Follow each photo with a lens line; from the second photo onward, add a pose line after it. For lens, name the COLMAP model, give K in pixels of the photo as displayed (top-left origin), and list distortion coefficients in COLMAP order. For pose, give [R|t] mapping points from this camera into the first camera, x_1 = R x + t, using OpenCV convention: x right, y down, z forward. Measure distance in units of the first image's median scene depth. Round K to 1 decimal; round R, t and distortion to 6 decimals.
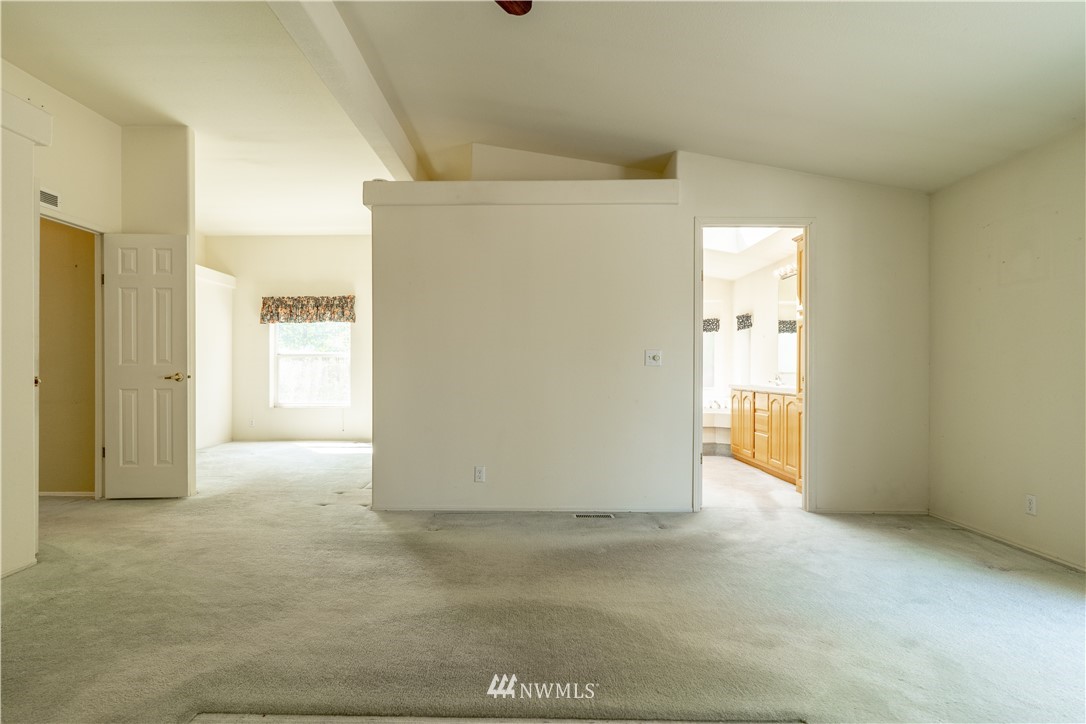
lens RADIAL K [[568.6, 0, 543.3], [0, 568.6, 370.3], [0, 0, 1]] dist [-0.004875, 0.001199]
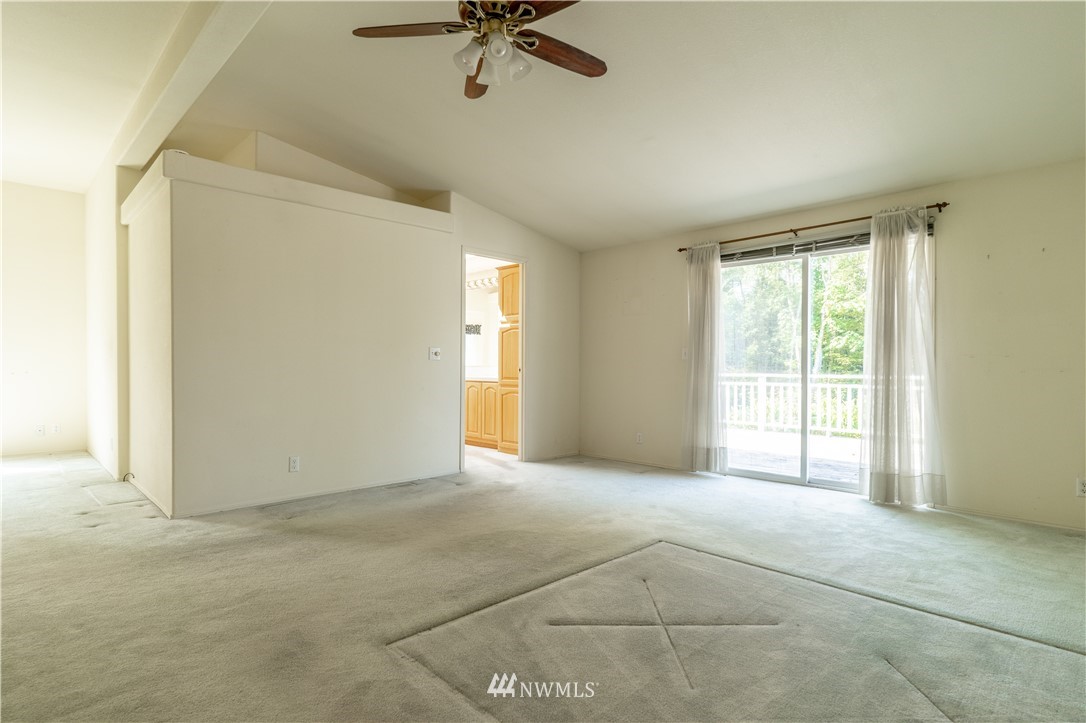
lens RADIAL K [[568.6, 0, 539.9], [0, 568.6, 366.7], [0, 0, 1]] dist [-0.004875, 0.001199]
pose [[0.701457, -0.002560, 0.712707, -0.549294], [-0.002346, 0.999980, 0.005900, -0.000921], [-0.712708, -0.005811, 0.701437, -0.040214]]
